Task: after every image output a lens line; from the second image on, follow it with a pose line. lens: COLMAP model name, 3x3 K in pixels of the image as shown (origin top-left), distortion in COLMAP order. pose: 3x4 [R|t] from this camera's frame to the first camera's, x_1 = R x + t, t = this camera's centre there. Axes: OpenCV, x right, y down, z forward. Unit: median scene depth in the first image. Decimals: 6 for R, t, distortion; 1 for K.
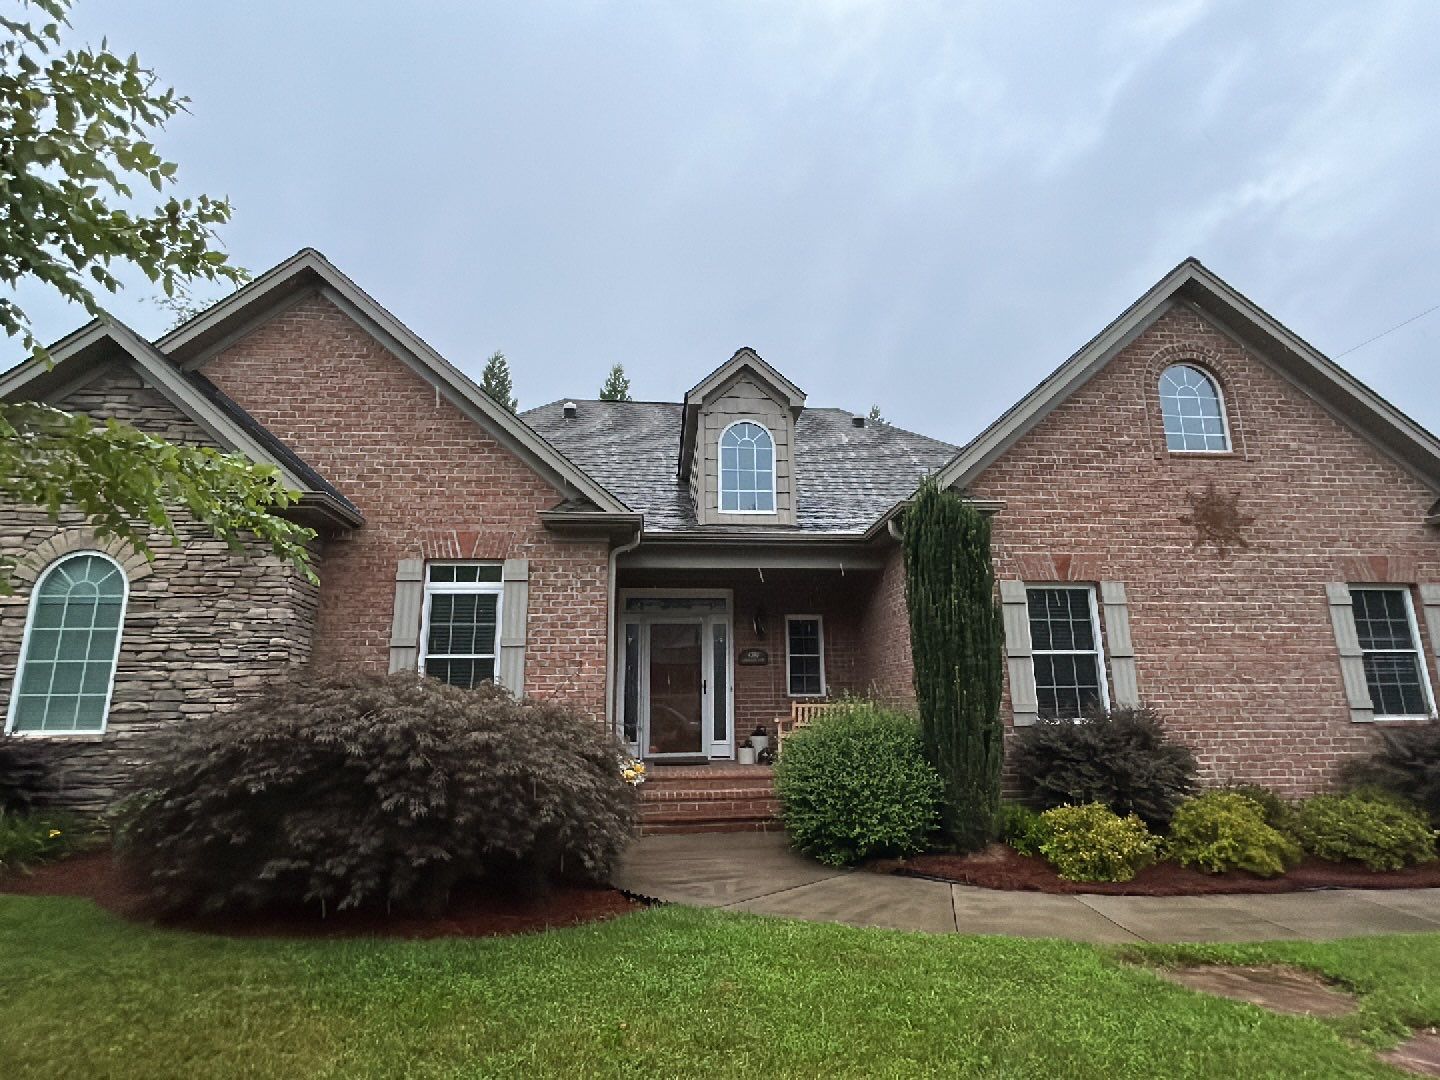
lens RADIAL K [[752.2, 0, 720.0], [0, 752.2, 540.0], [0, 0, 1]] dist [0.000106, -0.000131]
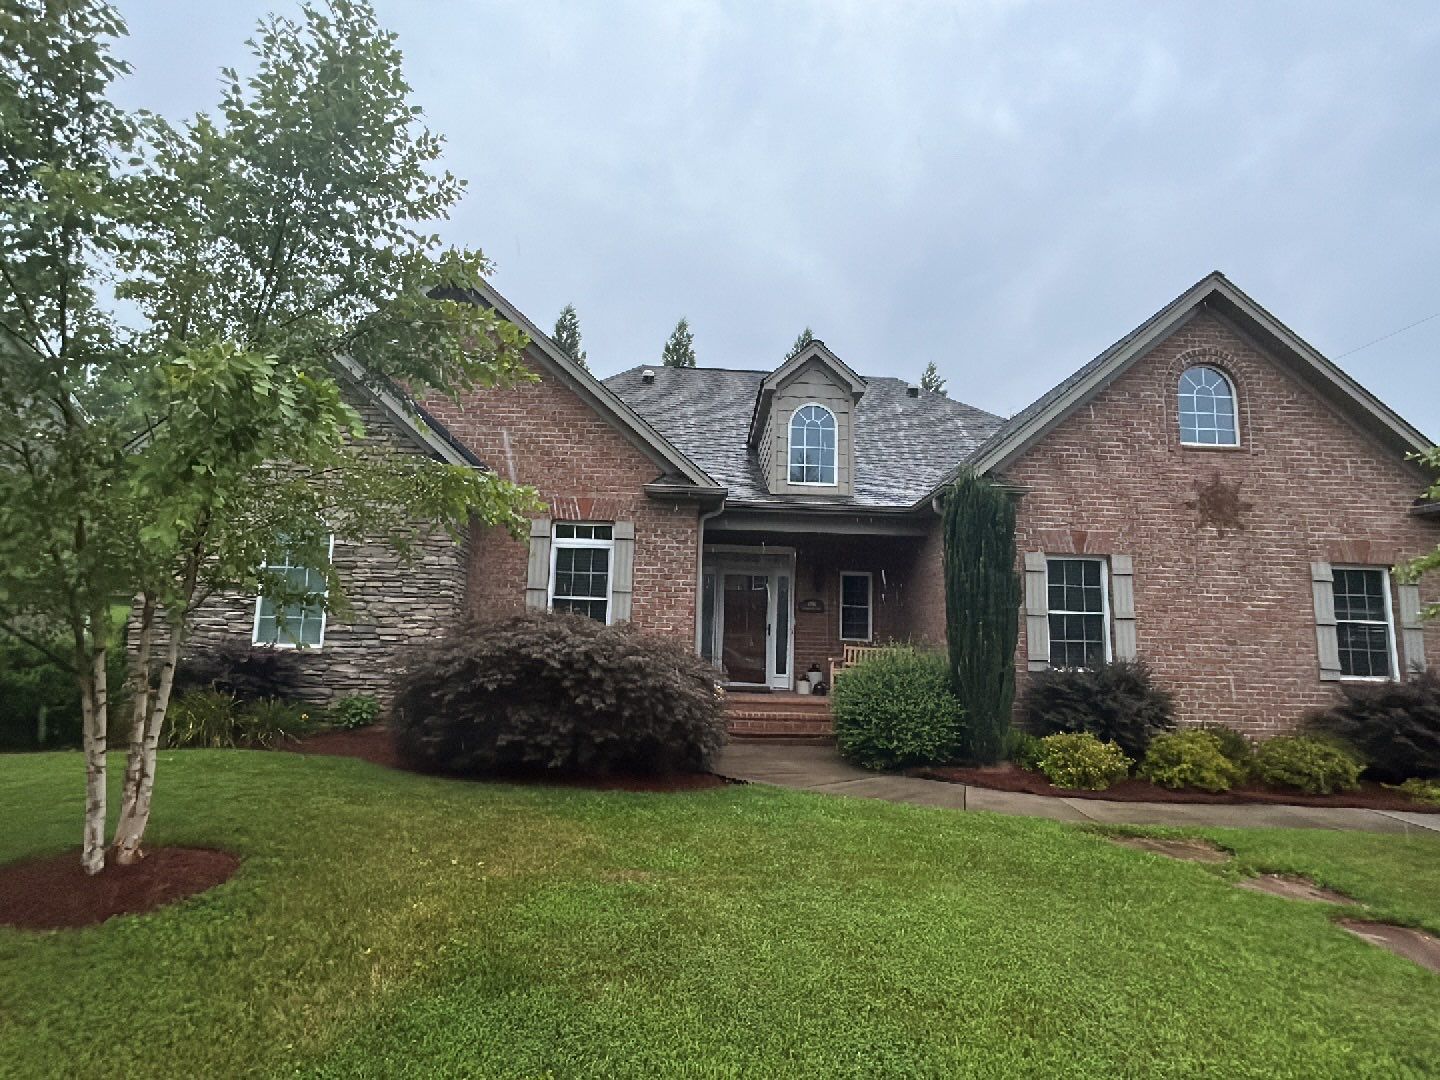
lens RADIAL K [[752.2, 0, 720.0], [0, 752.2, 540.0], [0, 0, 1]] dist [0.000106, -0.000131]
pose [[0.997634, 0.031154, -0.061283, -0.038351], [-0.026312, 0.996583, 0.078289, -0.044832], [0.063513, -0.076492, 0.995045, -0.216637]]
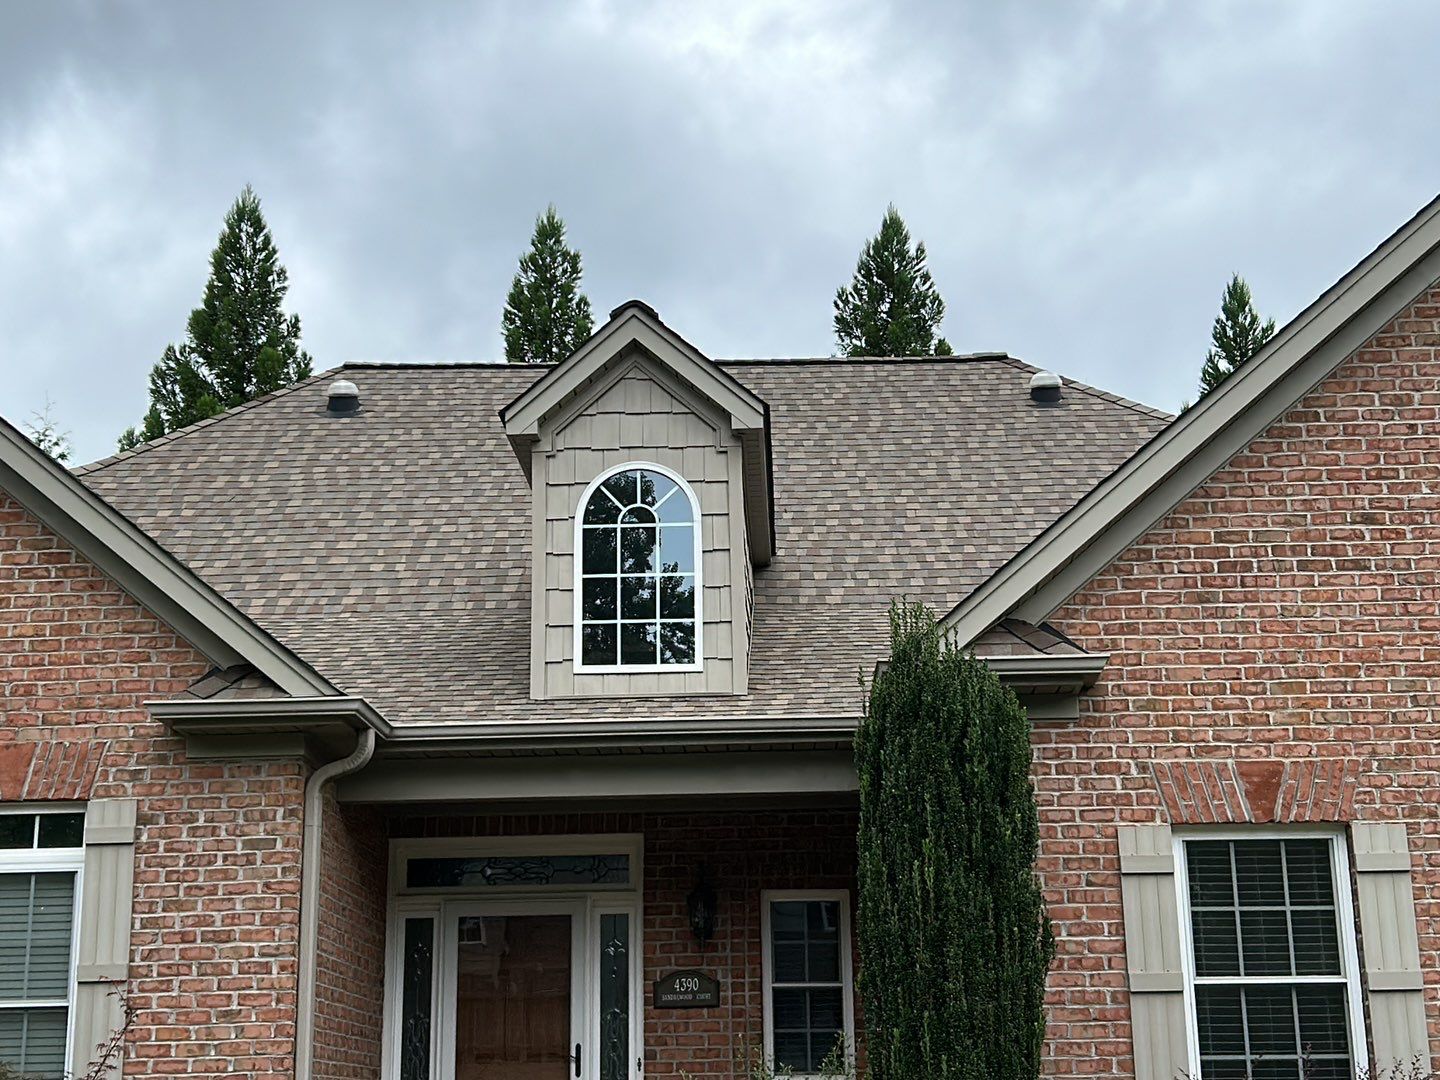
lens RADIAL K [[2142.1, 0, 712.2], [0, 2142.1, 553.0], [0, 0, 1]] dist [0.214502, -0.842050]
pose [[0.992377, -0.035186, -0.118107, 0.279770], [0.031126, 0.998865, -0.036050, -0.069575], [0.119242, 0.032099, 0.992346, -0.336499]]
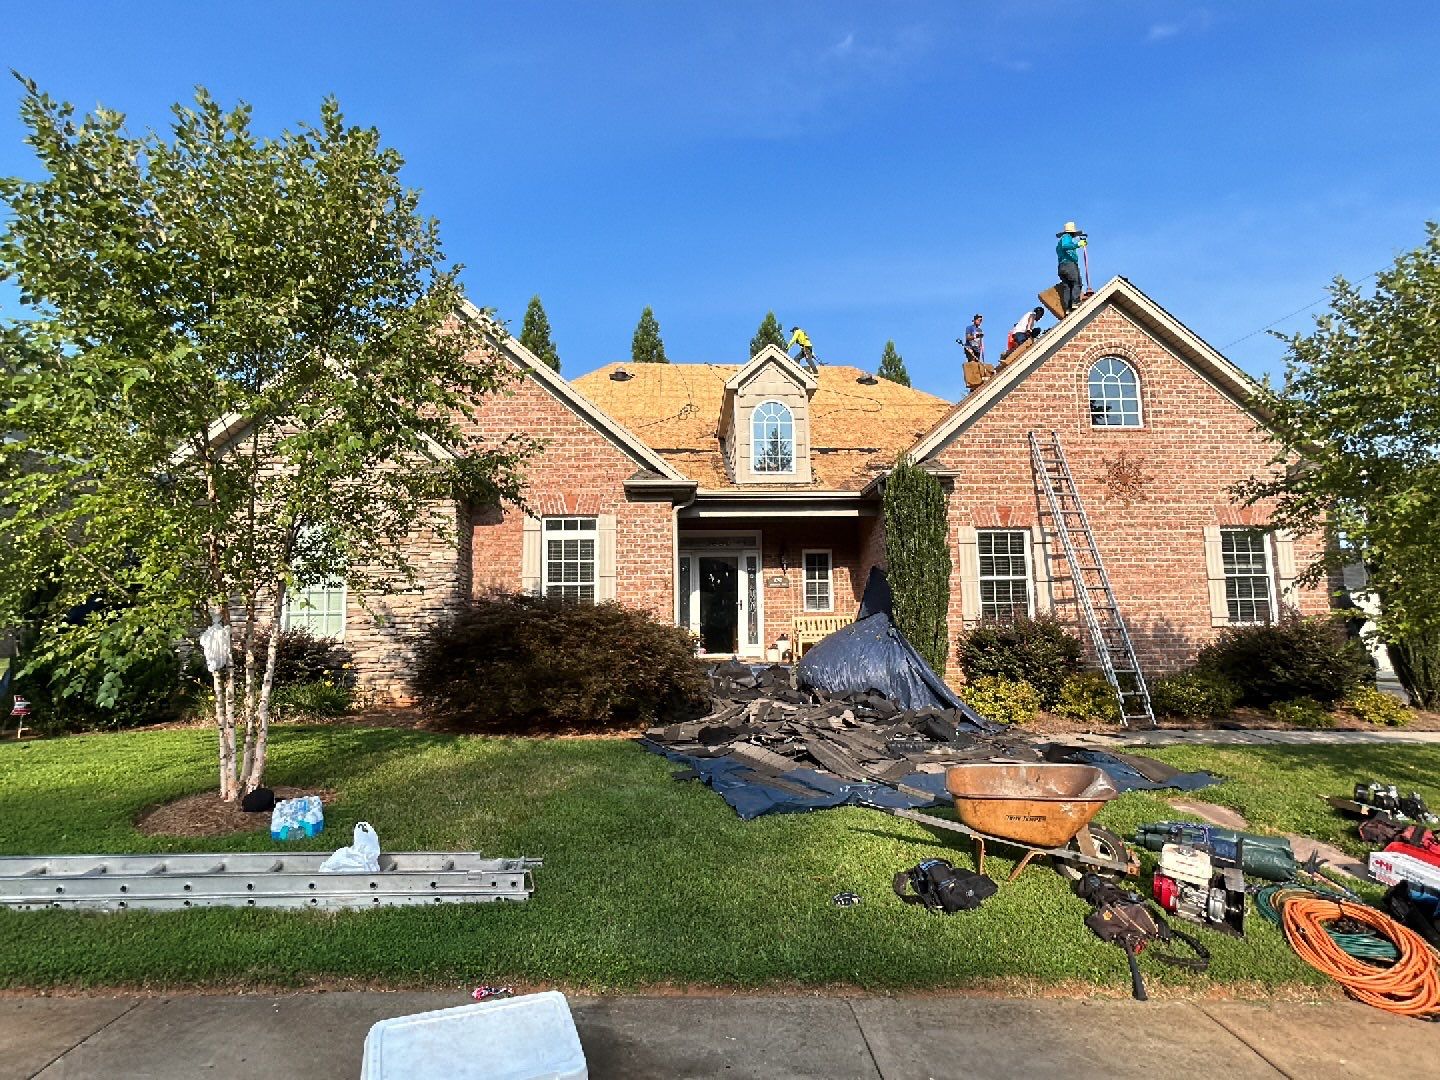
lens RADIAL K [[755.9, 0, 720.0], [0, 755.9, 540.0], [0, 0, 1]] dist [0.004371, 0.000570]
pose [[0.999532, -0.008212, -0.029465, -0.021868], [0.011232, 0.994532, 0.103829, -0.068910], [0.028451, -0.104111, 0.994159, -0.380238]]
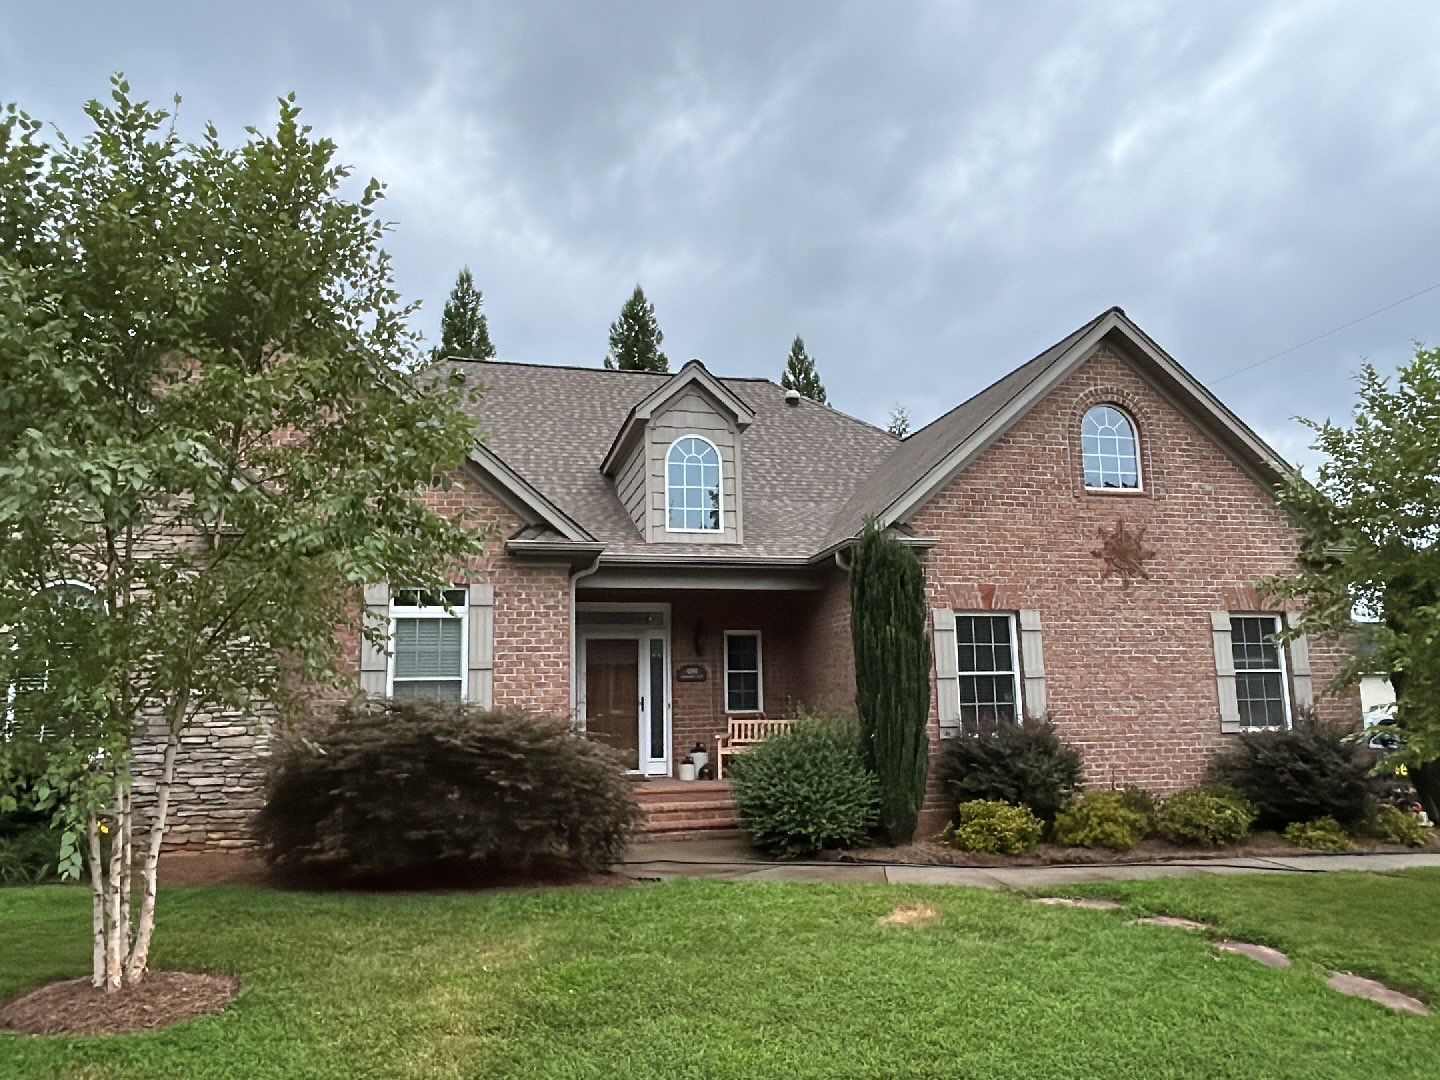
lens RADIAL K [[1091.4, 0, 722.7], [0, 1091.4, 538.9], [0, 0, 1]] dist [0.034556, -0.052748]
pose [[0.988642, 0.015121, 0.149525, -0.168359], [-0.023363, 0.998293, 0.053519, -0.123527], [-0.148461, -0.056405, 0.987308, -0.514568]]
